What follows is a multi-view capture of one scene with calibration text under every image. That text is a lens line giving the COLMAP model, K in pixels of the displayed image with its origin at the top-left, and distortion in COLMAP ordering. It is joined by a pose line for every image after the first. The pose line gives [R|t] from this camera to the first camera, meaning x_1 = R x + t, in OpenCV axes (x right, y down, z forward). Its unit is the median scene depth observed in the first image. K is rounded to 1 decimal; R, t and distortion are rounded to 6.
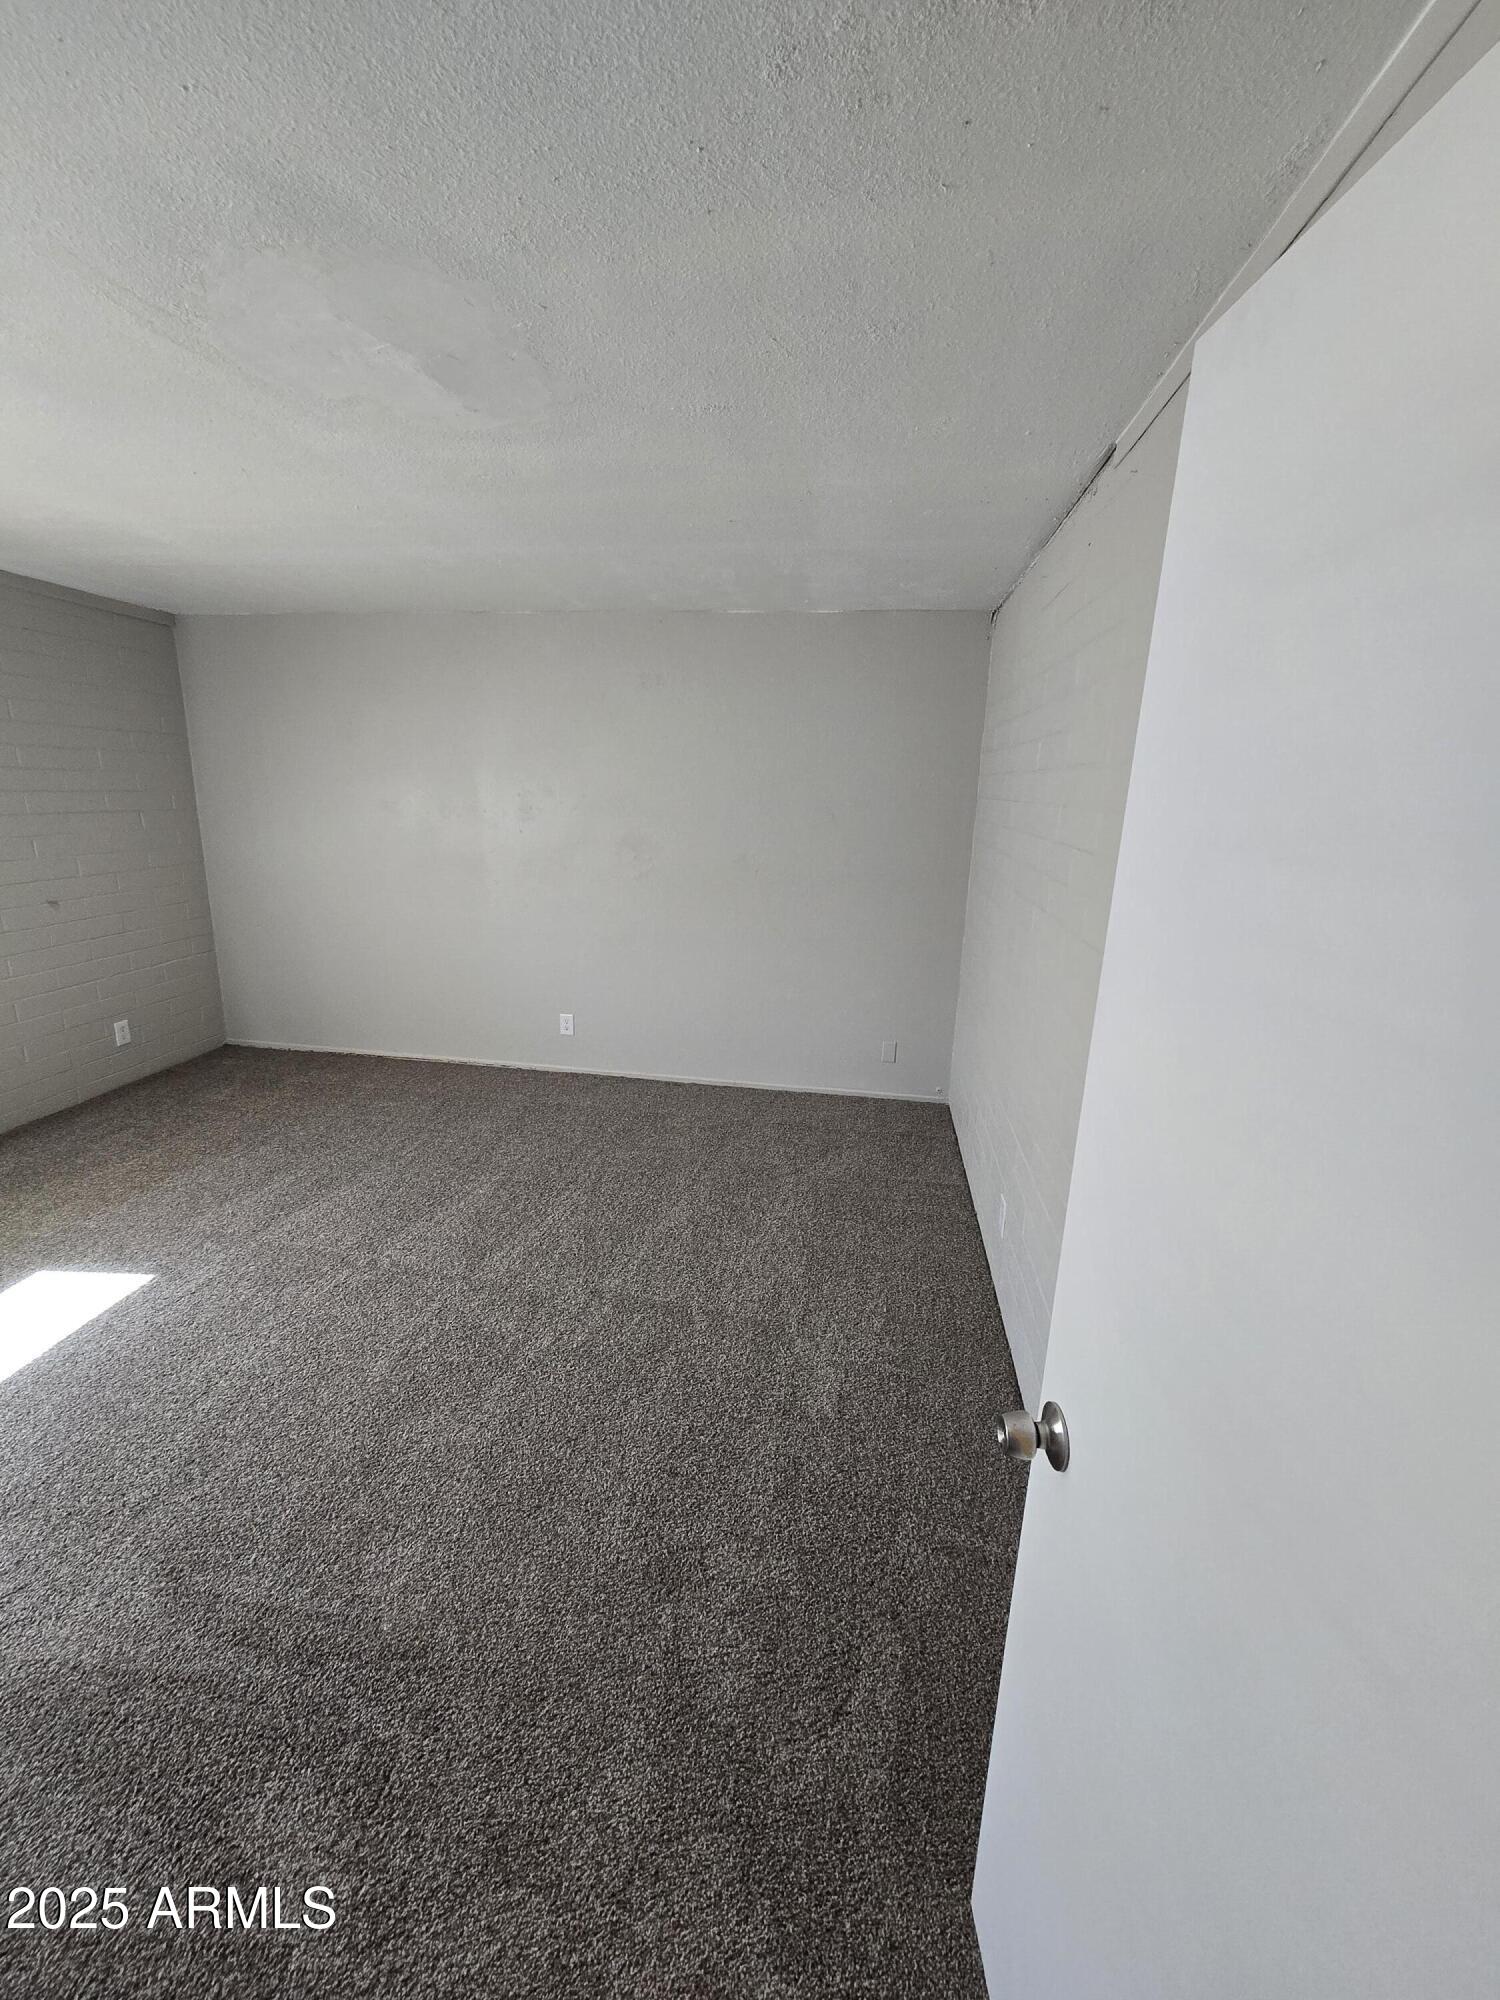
lens RADIAL K [[818.8, 0, 745.6], [0, 818.8, 986.9], [0, 0, 1]] dist [-0.004195, 0.000211]
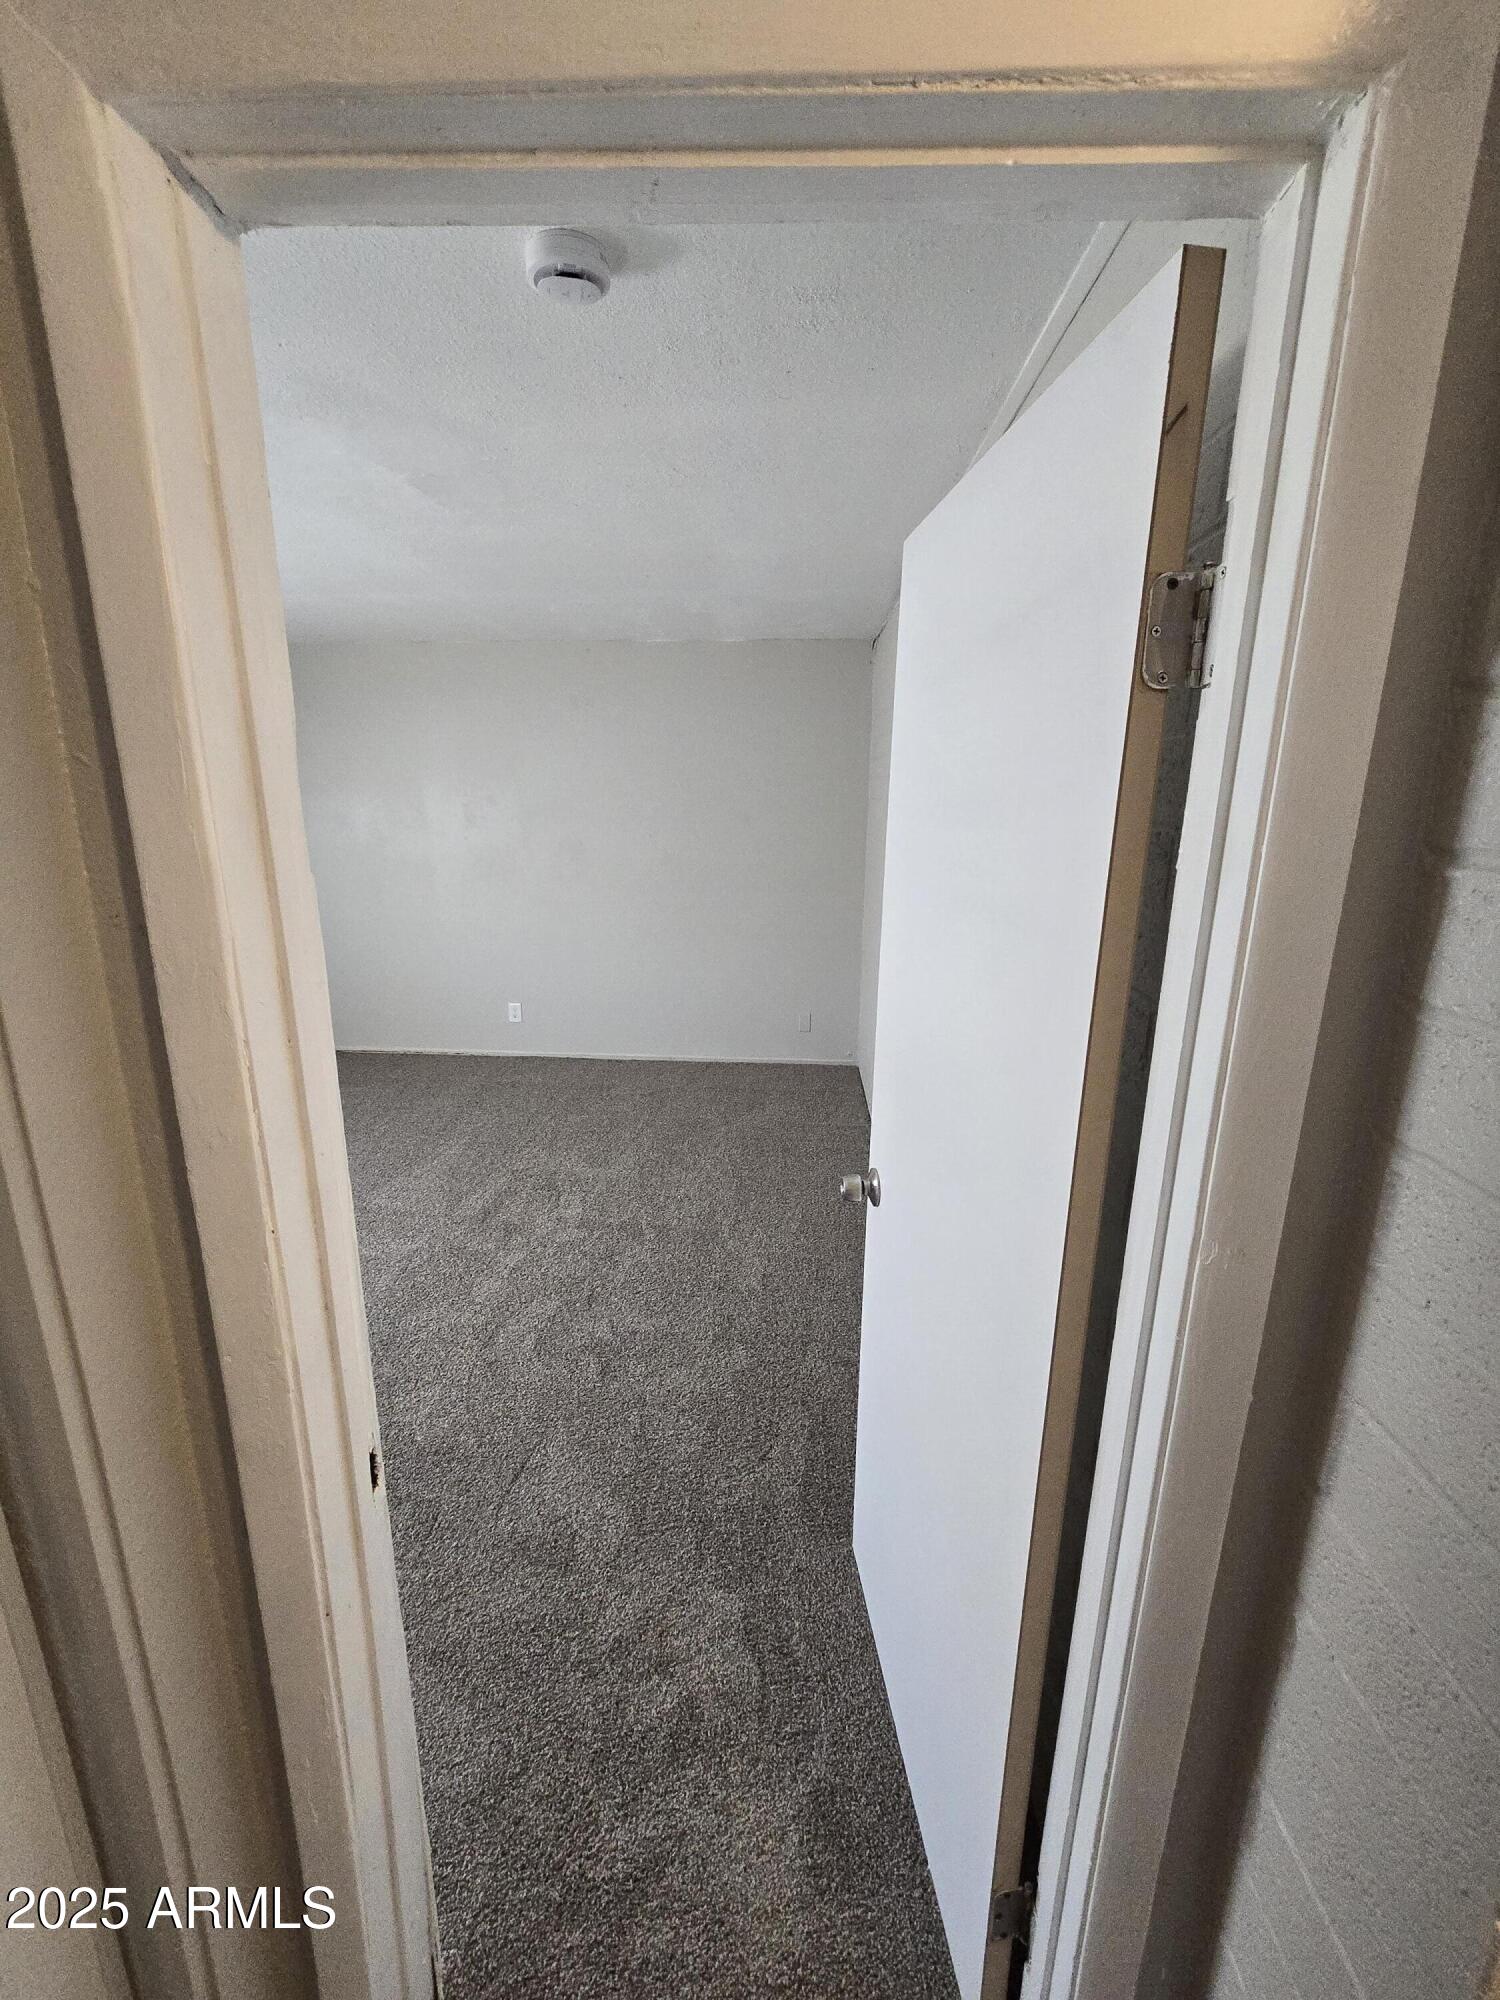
lens RADIAL K [[818.8, 0, 748.6], [0, 818.8, 991.2], [0, 0, 1]] dist [-0.004195, 0.000211]
pose [[0.995420, -0.042559, 0.085598, 0.002711], [0.042761, 0.999085, -0.000529, 0.054837], [-0.085497, 0.004186, 0.996330, -0.219315]]
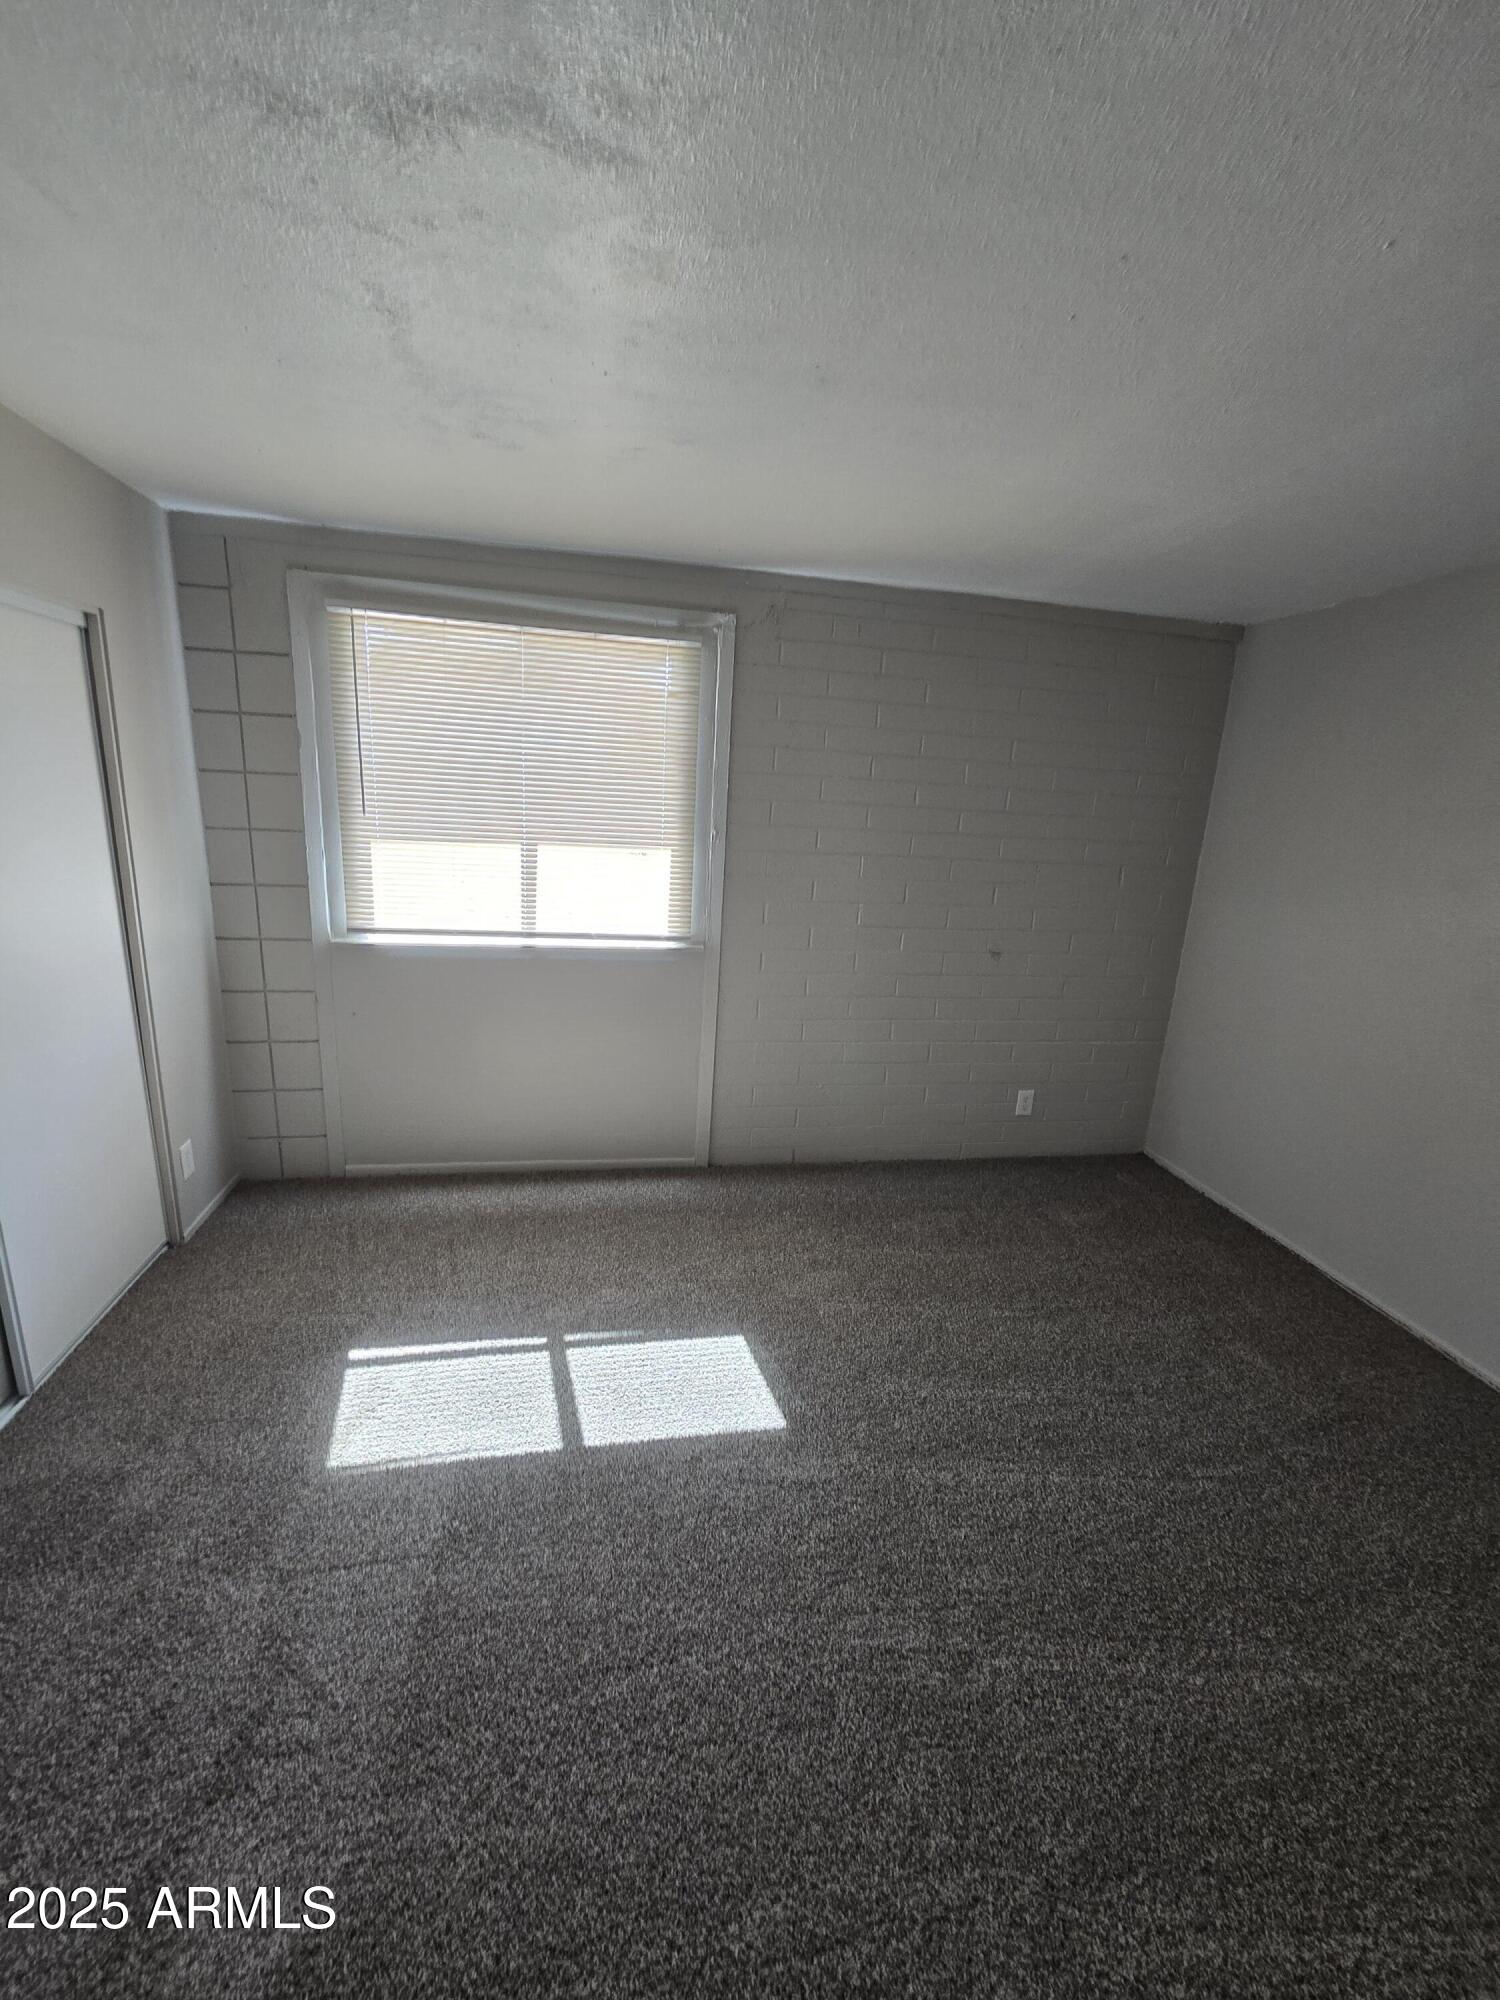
lens RADIAL K [[818.8, 0, 752.1], [0, 818.8, 989.2], [0, 0, 1]] dist [-0.004195, 0.000211]
pose [[0.320684, 0.210318, -0.923541, -0.076946], [-0.267921, 0.955359, 0.124533, -0.153778], [0.908504, 0.207500, 0.362717, 0.590803]]
